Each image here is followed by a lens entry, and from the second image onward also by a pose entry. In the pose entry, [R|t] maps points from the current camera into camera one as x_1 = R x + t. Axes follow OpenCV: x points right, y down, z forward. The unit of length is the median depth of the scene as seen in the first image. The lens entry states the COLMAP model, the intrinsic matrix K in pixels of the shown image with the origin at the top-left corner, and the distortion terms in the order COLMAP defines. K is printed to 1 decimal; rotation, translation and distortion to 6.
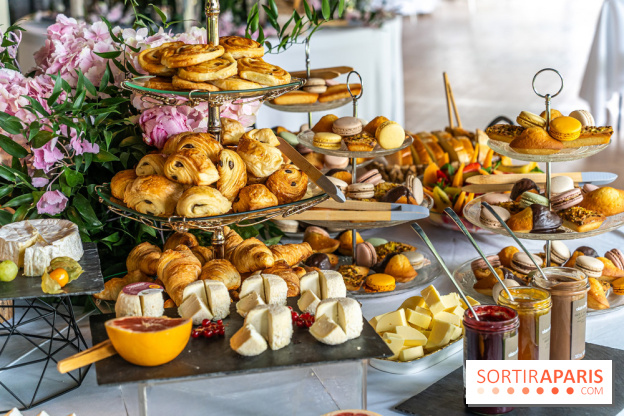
lens RADIAL K [[1111.2, 0, 312.0], [0, 1111.2, 208.0], [0, 0, 1]] dist [-0.001980, 0.025498]
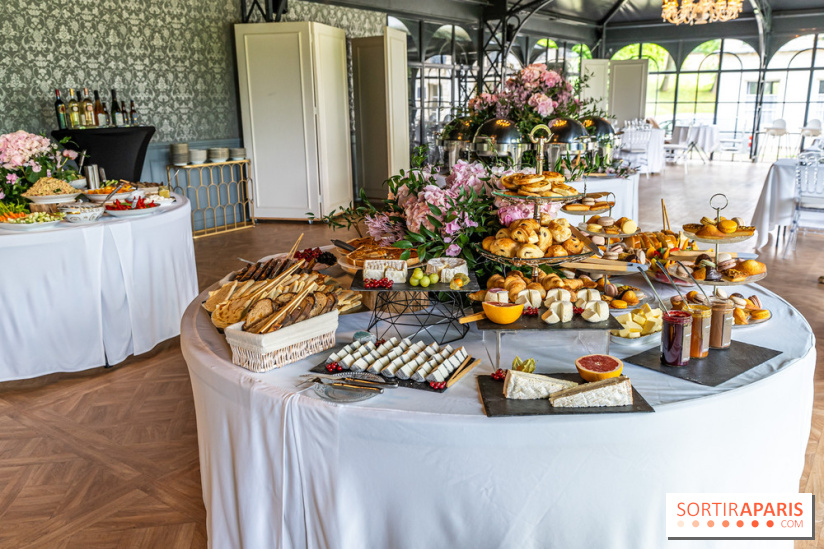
lens RADIAL K [[703.3, 0, 412.0], [0, 703.3, 274.5], [0, 0, 1]] dist [-0.001954, 0.000737]
pose [[0.972583, 0.060620, -0.224515, -0.016352], [-0.067852, 0.997391, -0.024633, 0.076052], [0.222436, 0.039191, 0.974159, -0.264850]]
